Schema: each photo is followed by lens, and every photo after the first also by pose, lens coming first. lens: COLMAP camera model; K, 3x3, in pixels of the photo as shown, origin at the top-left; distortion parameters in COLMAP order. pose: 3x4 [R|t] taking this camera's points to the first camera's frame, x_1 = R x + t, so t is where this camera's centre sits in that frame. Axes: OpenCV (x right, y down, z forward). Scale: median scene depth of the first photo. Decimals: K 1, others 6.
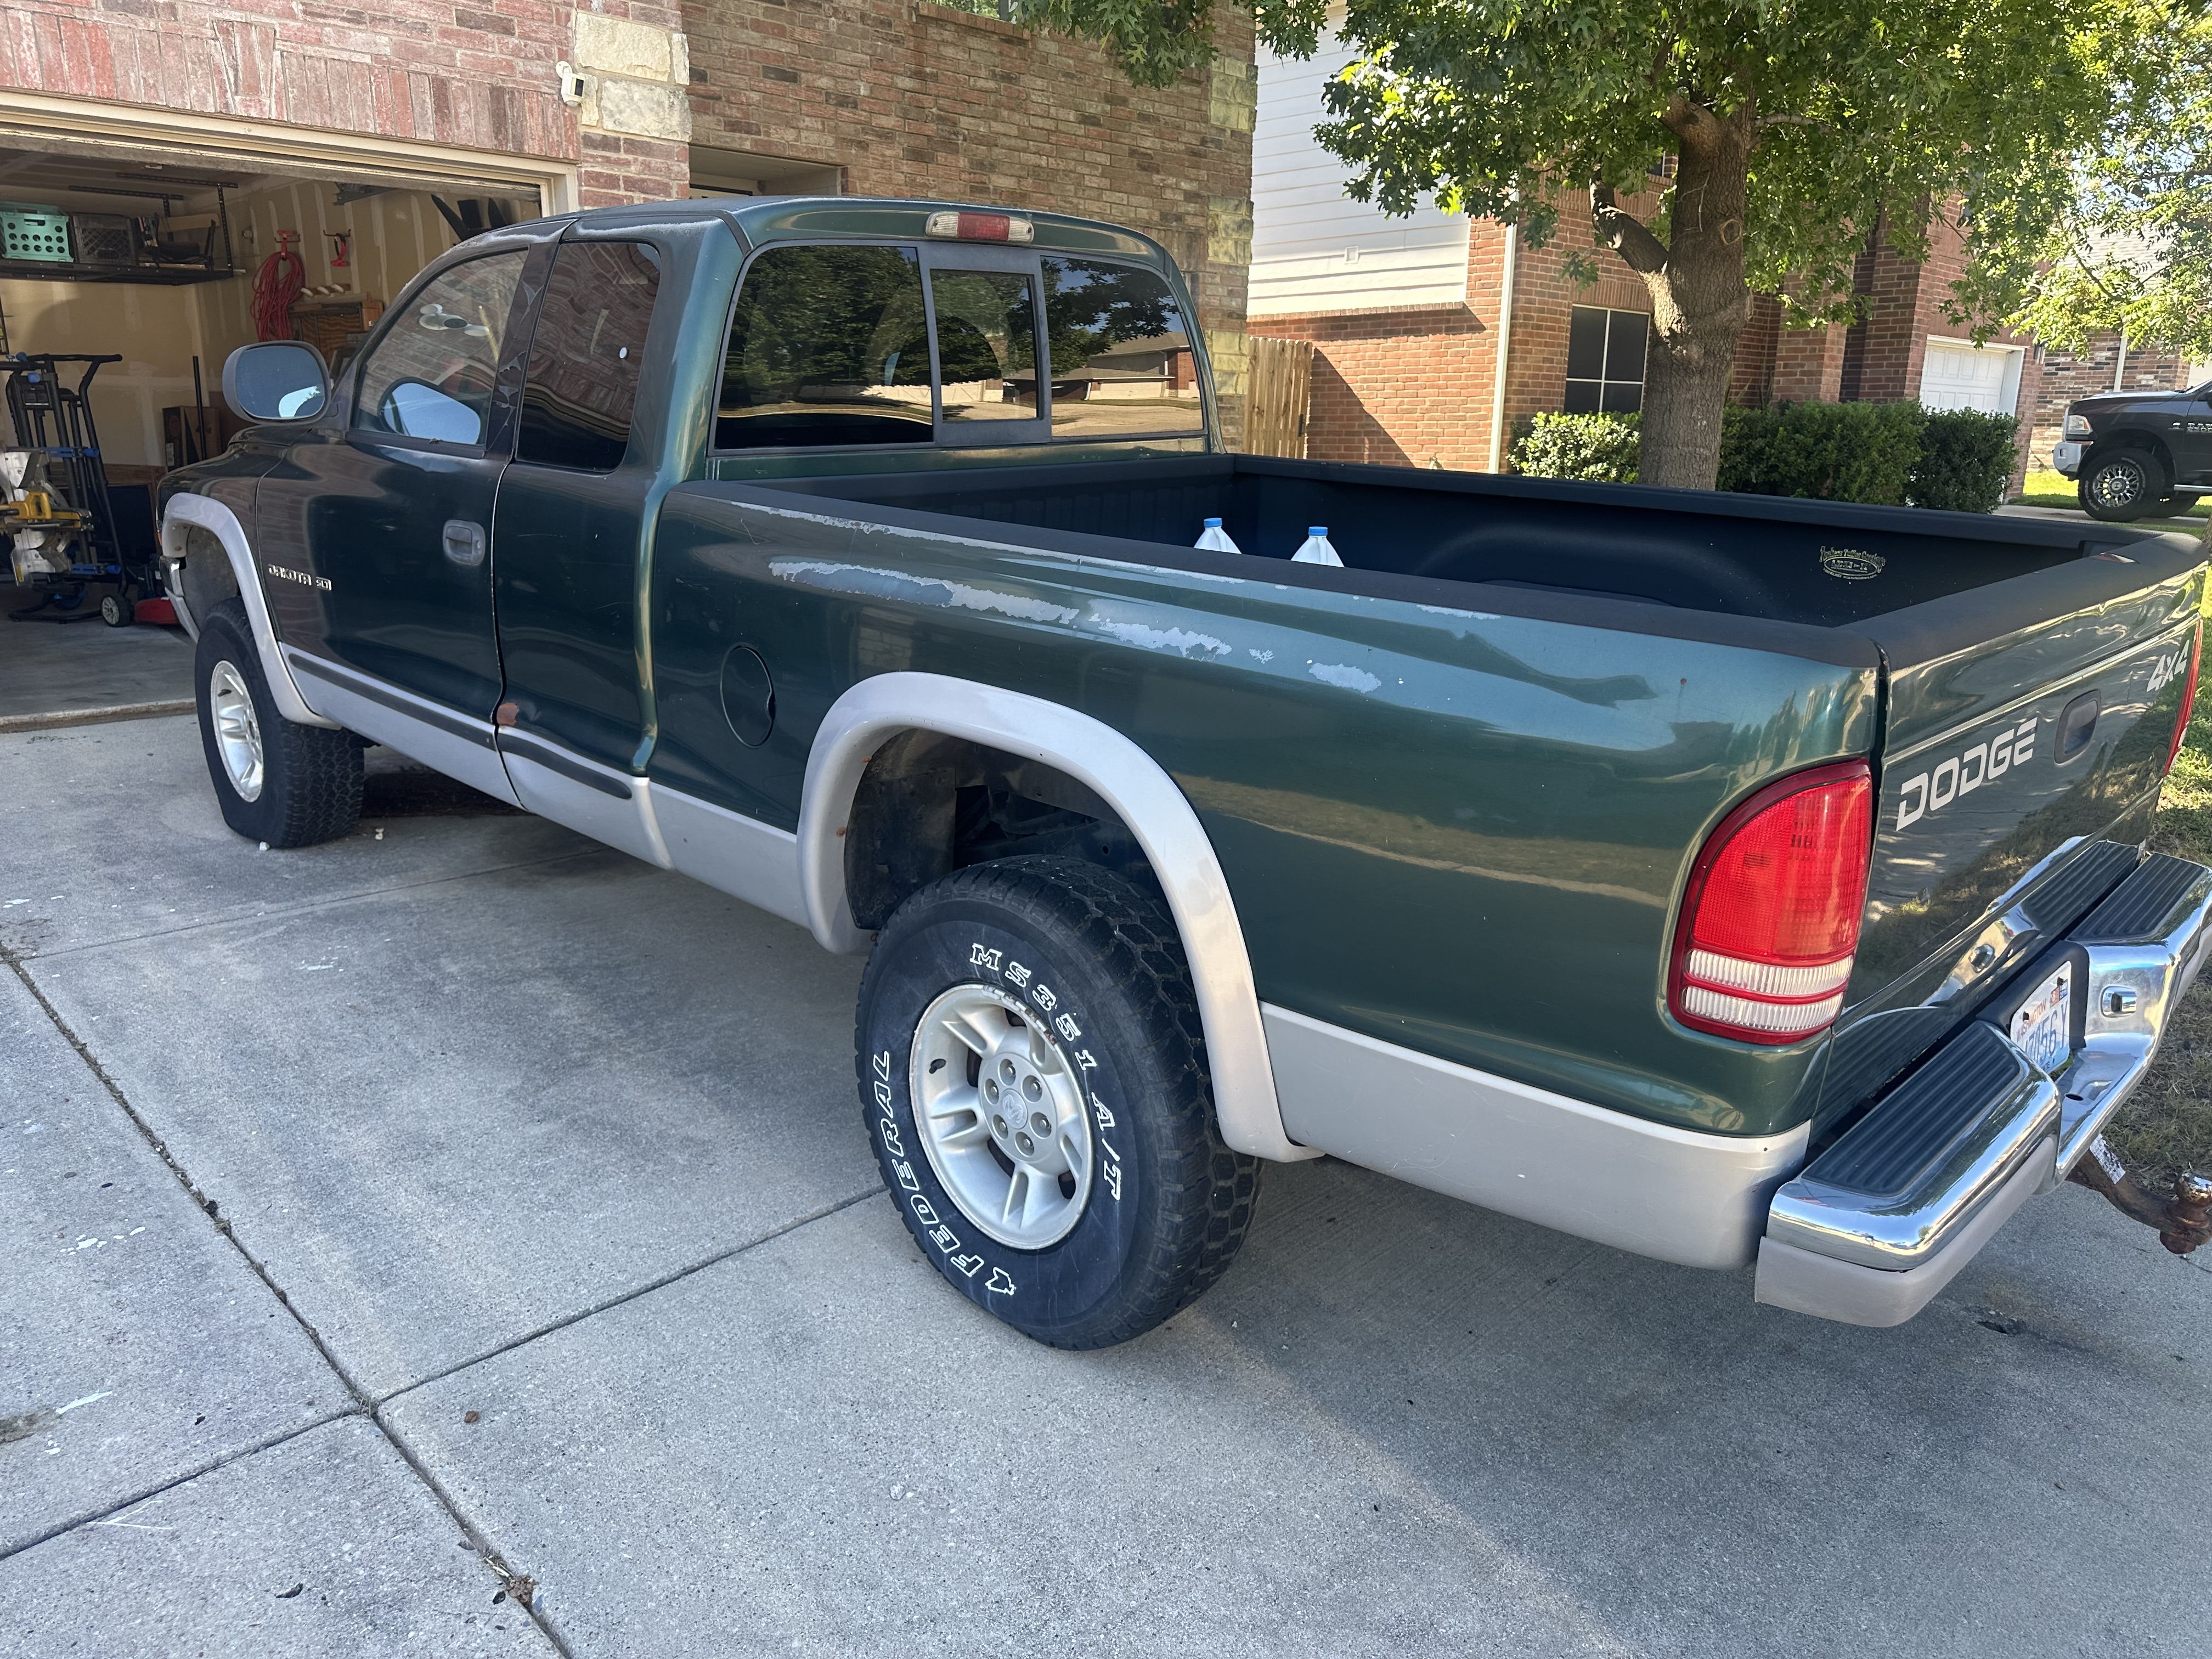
lens RADIAL K [[1545.7, 0, 1106.0], [0, 1545.7, 829.5], [0, 0, 1]] dist [-0.004491, -0.006057]
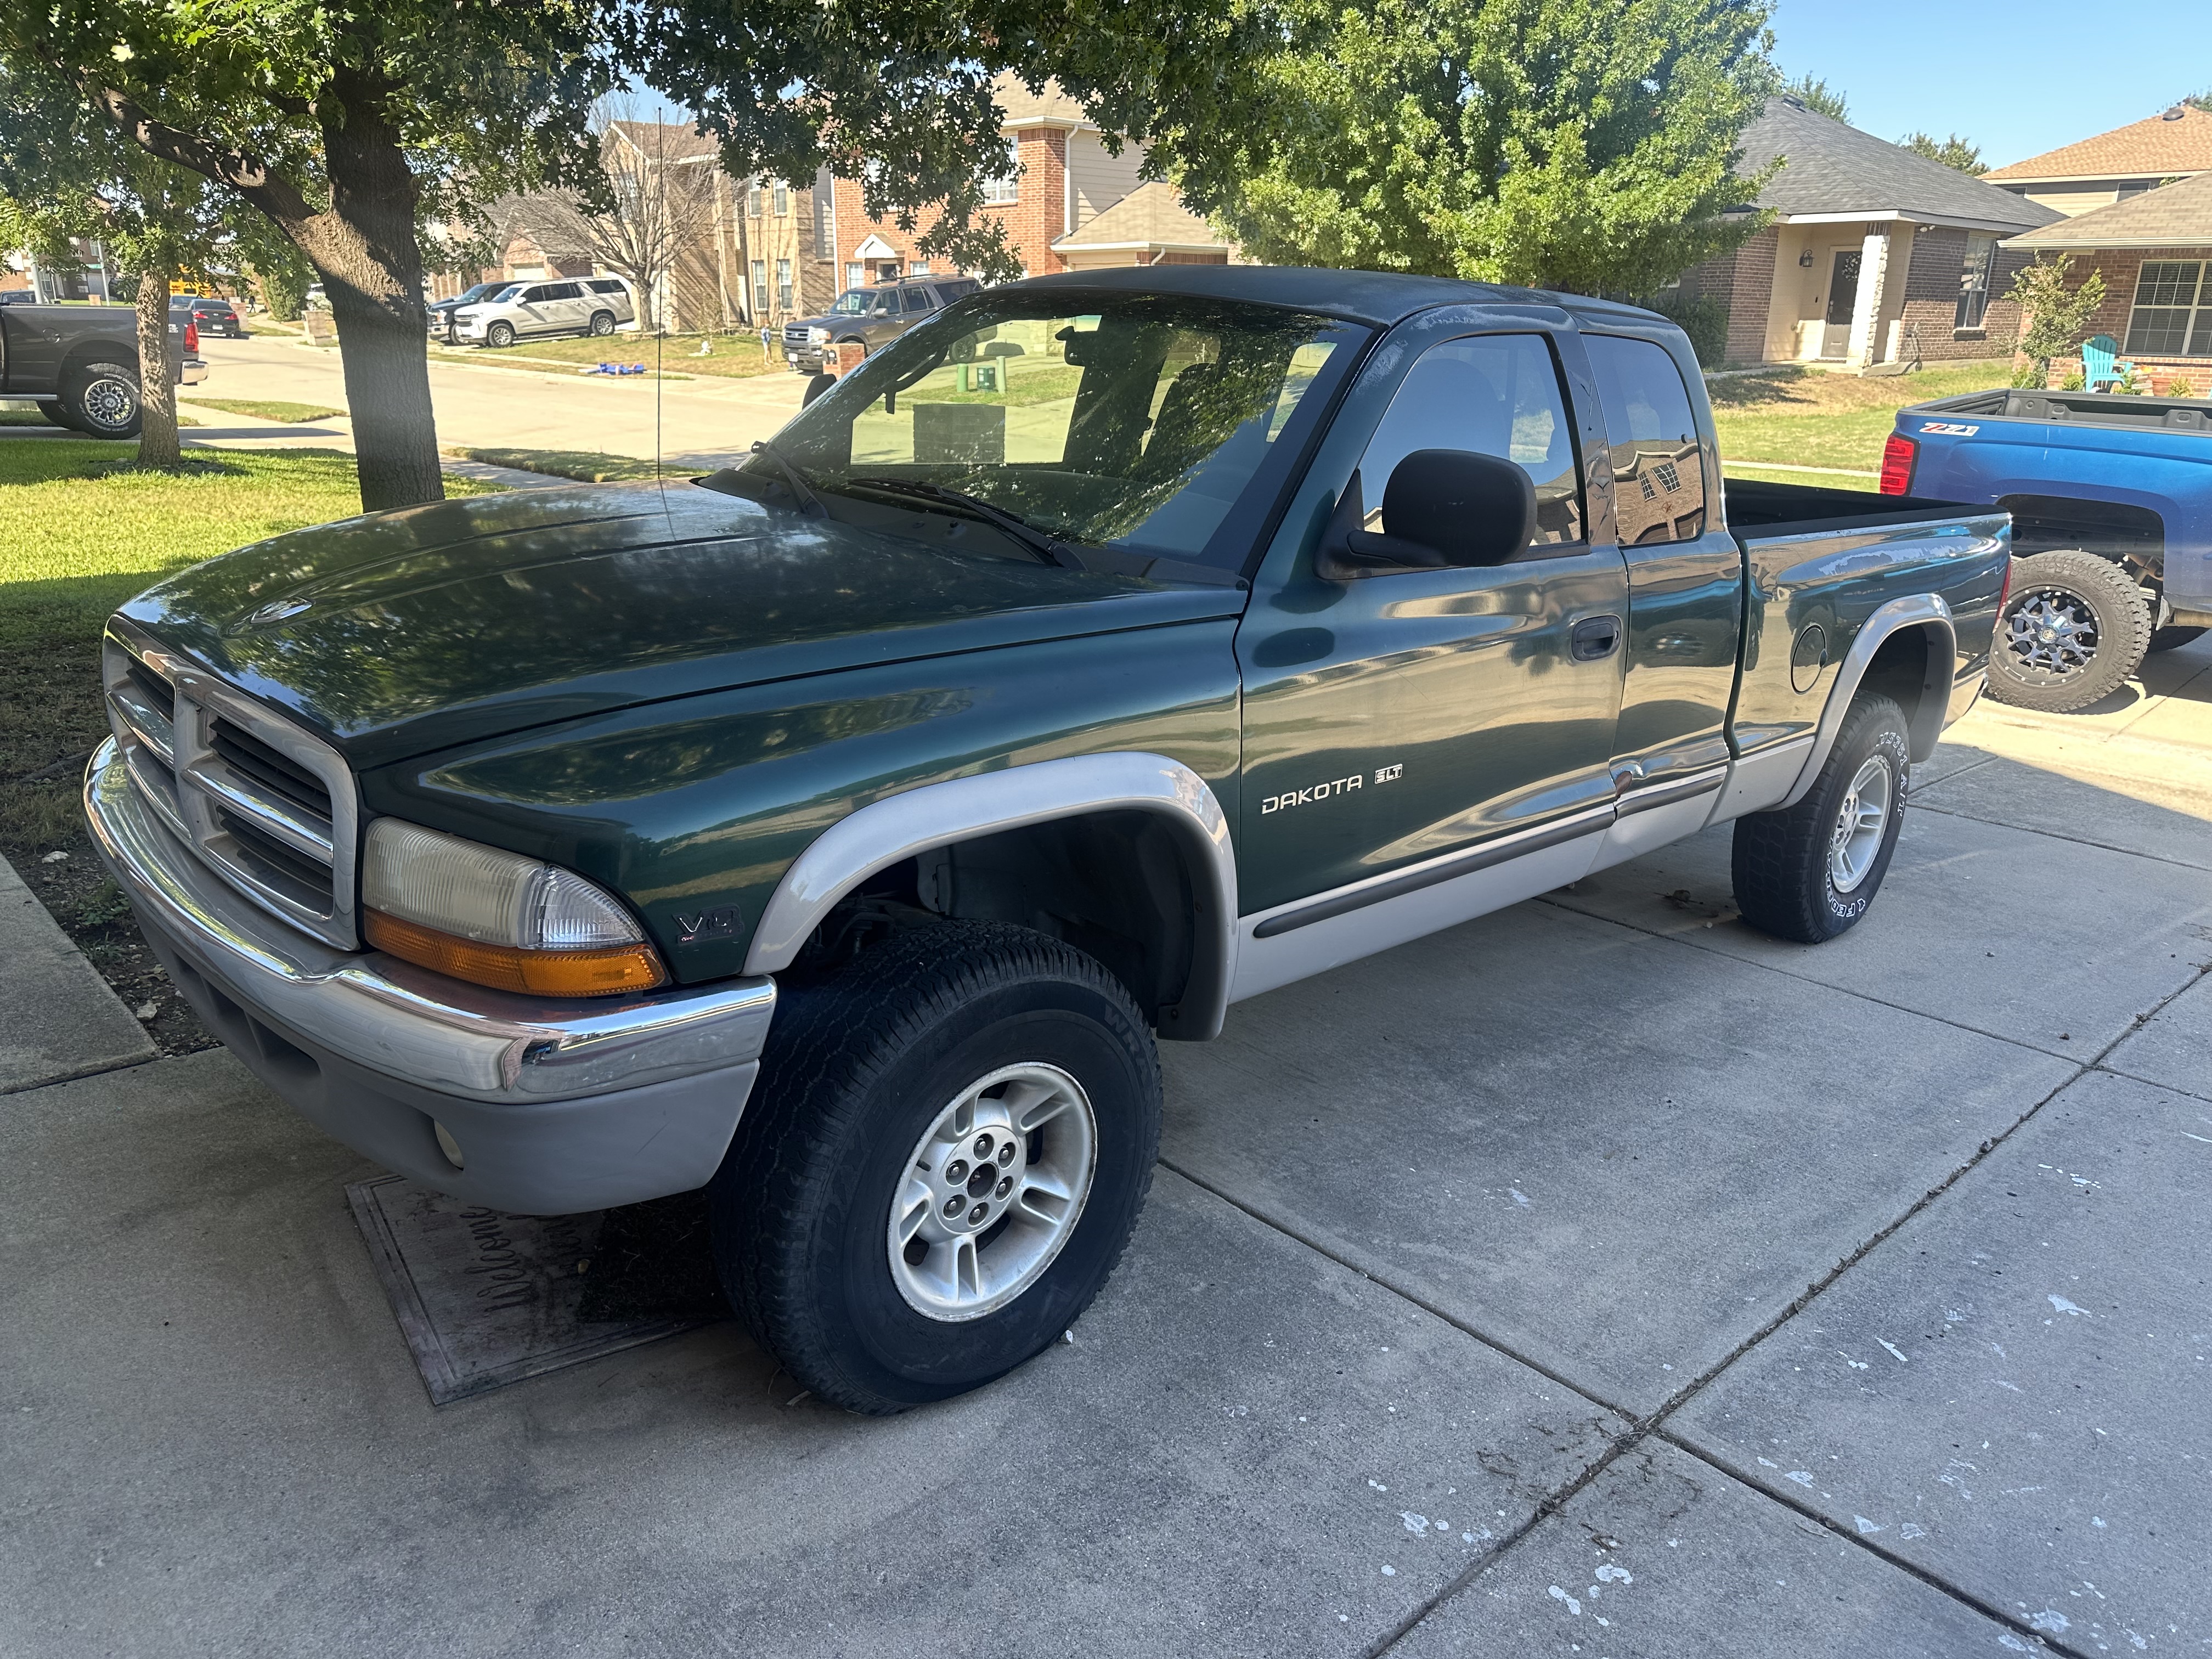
lens RADIAL K [[1509.2, 0, 1092.8], [0, 1509.2, 823.9], [0, 0, 1]] dist [0.011245, -0.014089]
pose [[0.050132, -0.312528, 0.948585, -1.447884], [0.236182, 0.926550, 0.292786, -0.459981], [-0.970415, 0.209361, 0.120263, 1.266650]]
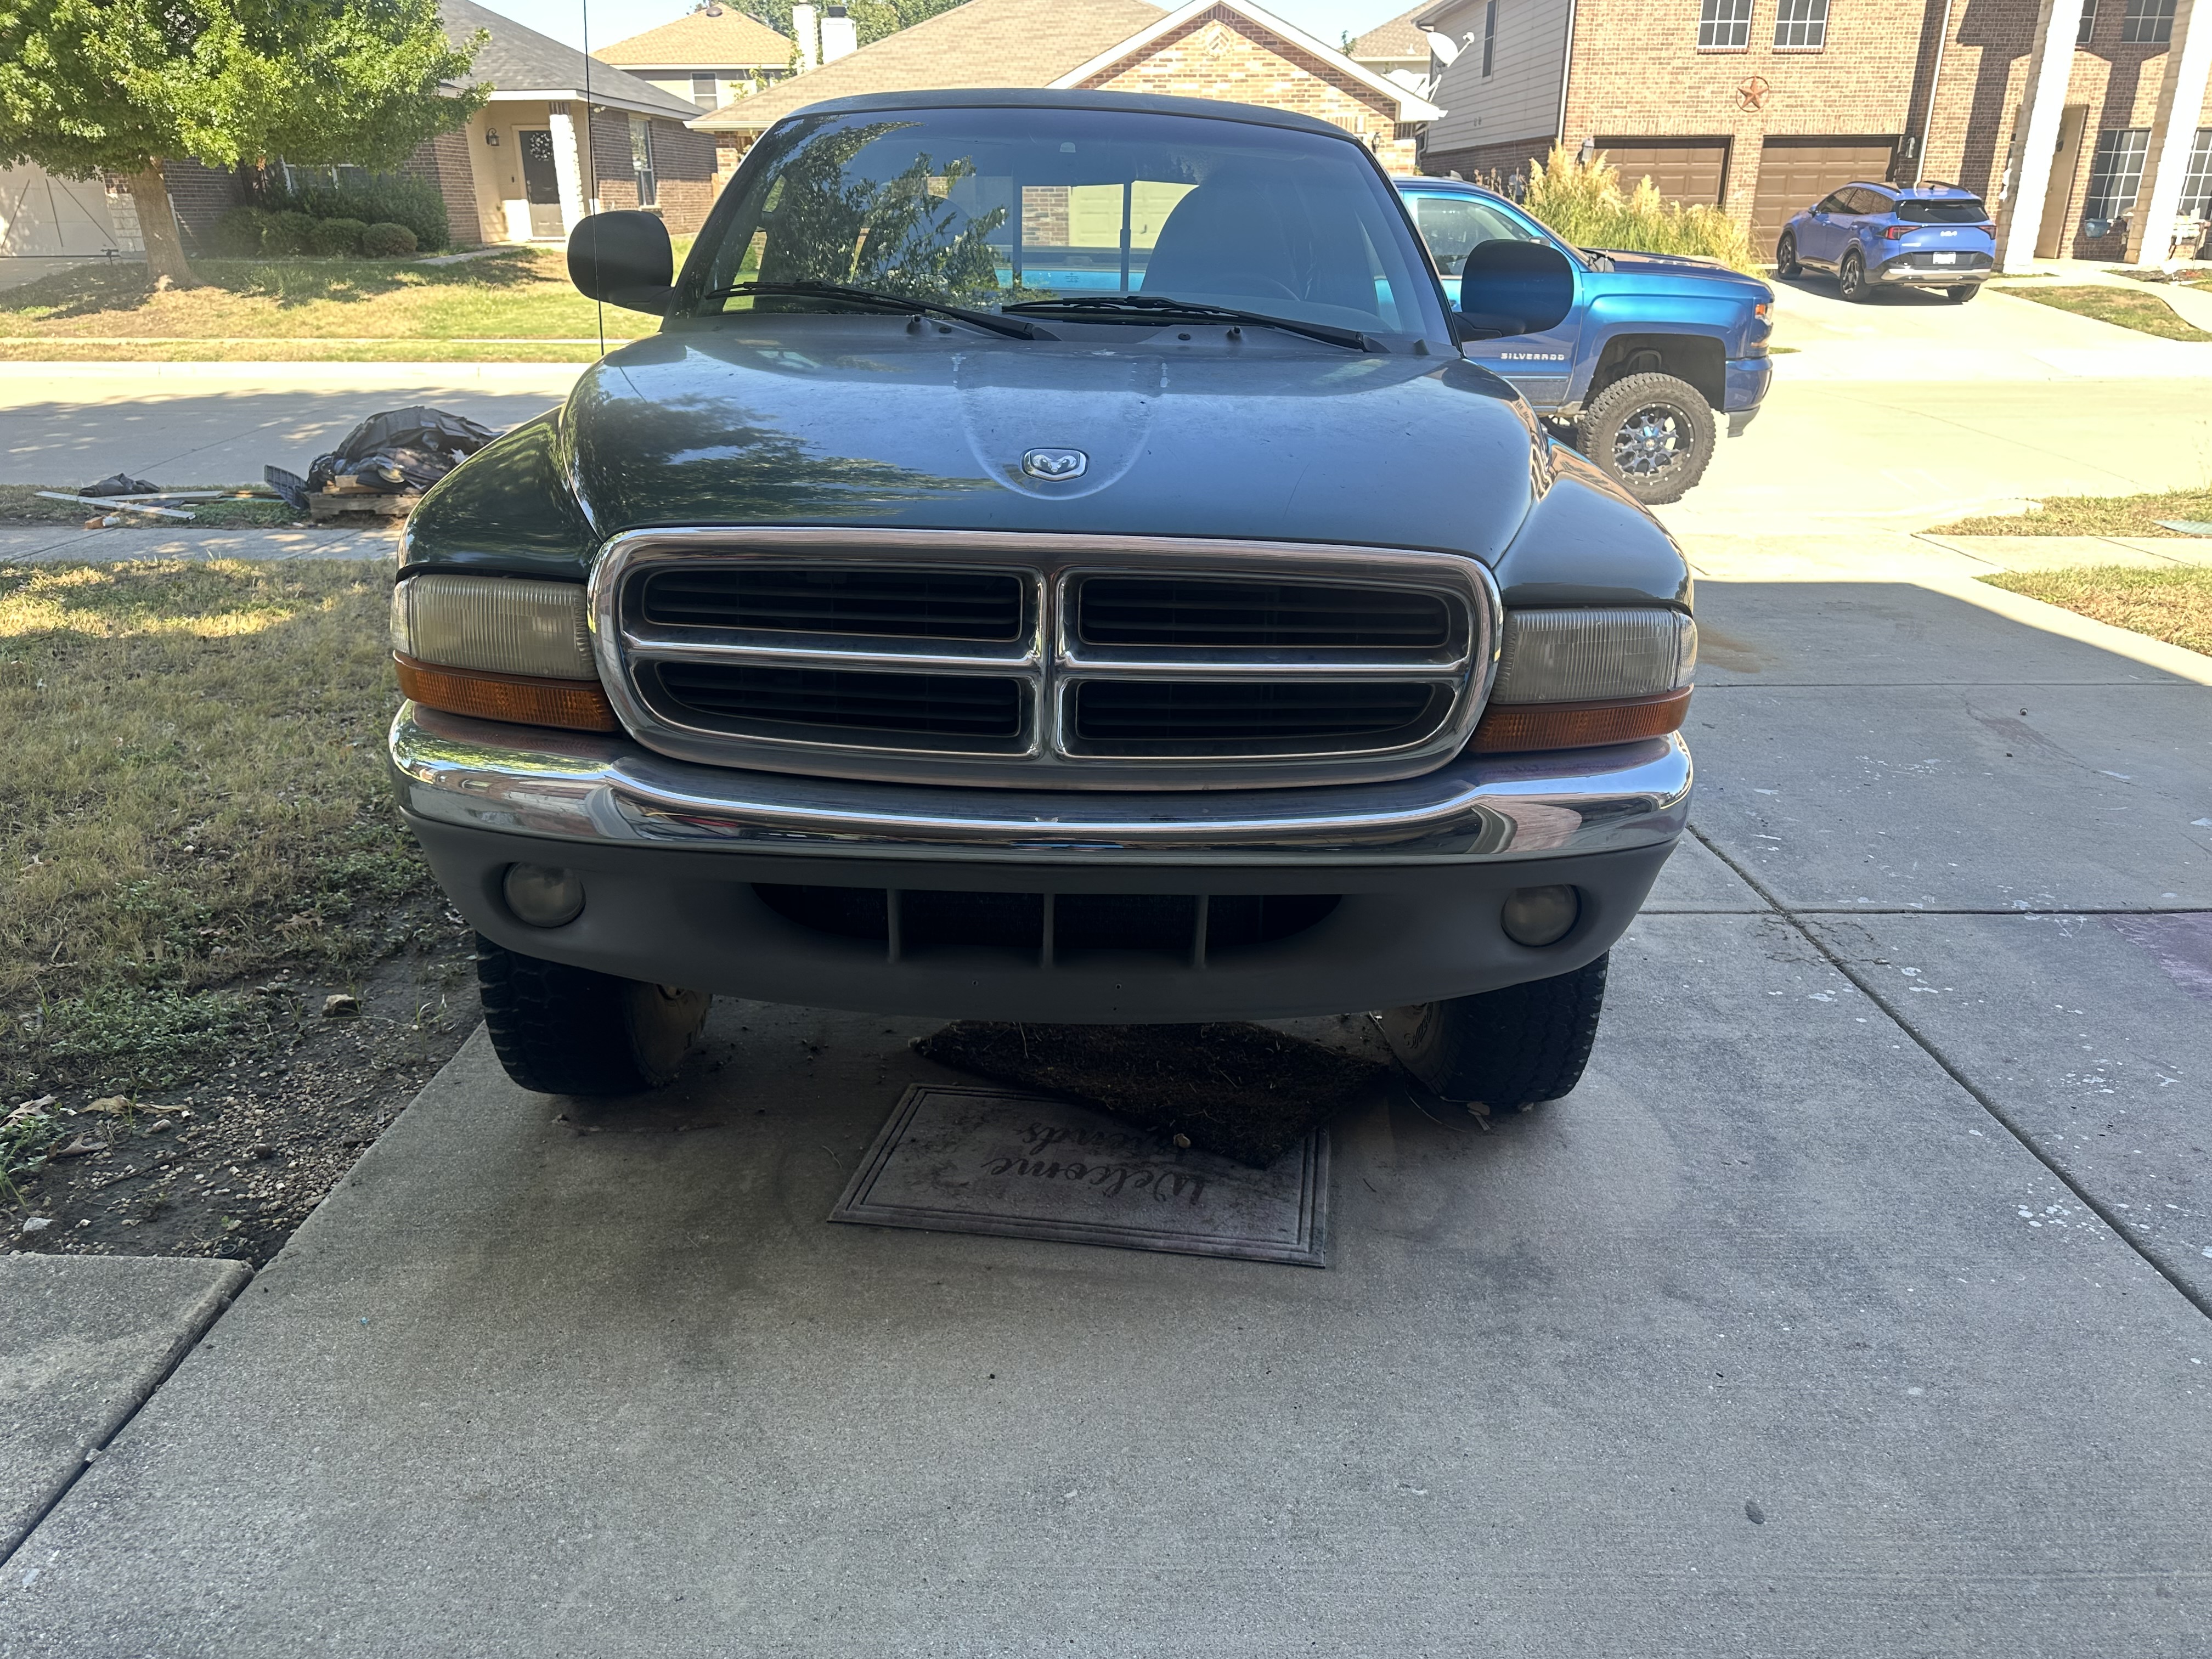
lens RADIAL K [[1509.2, 0, 1092.8], [0, 1509.2, 823.9], [0, 0, 1]] dist [0.011245, -0.014089]
pose [[-0.670045, -0.274747, 0.689604, -1.211255], [0.189870, 0.834650, 0.517019, -0.623515], [-0.717628, 0.477361, -0.507086, 2.073797]]
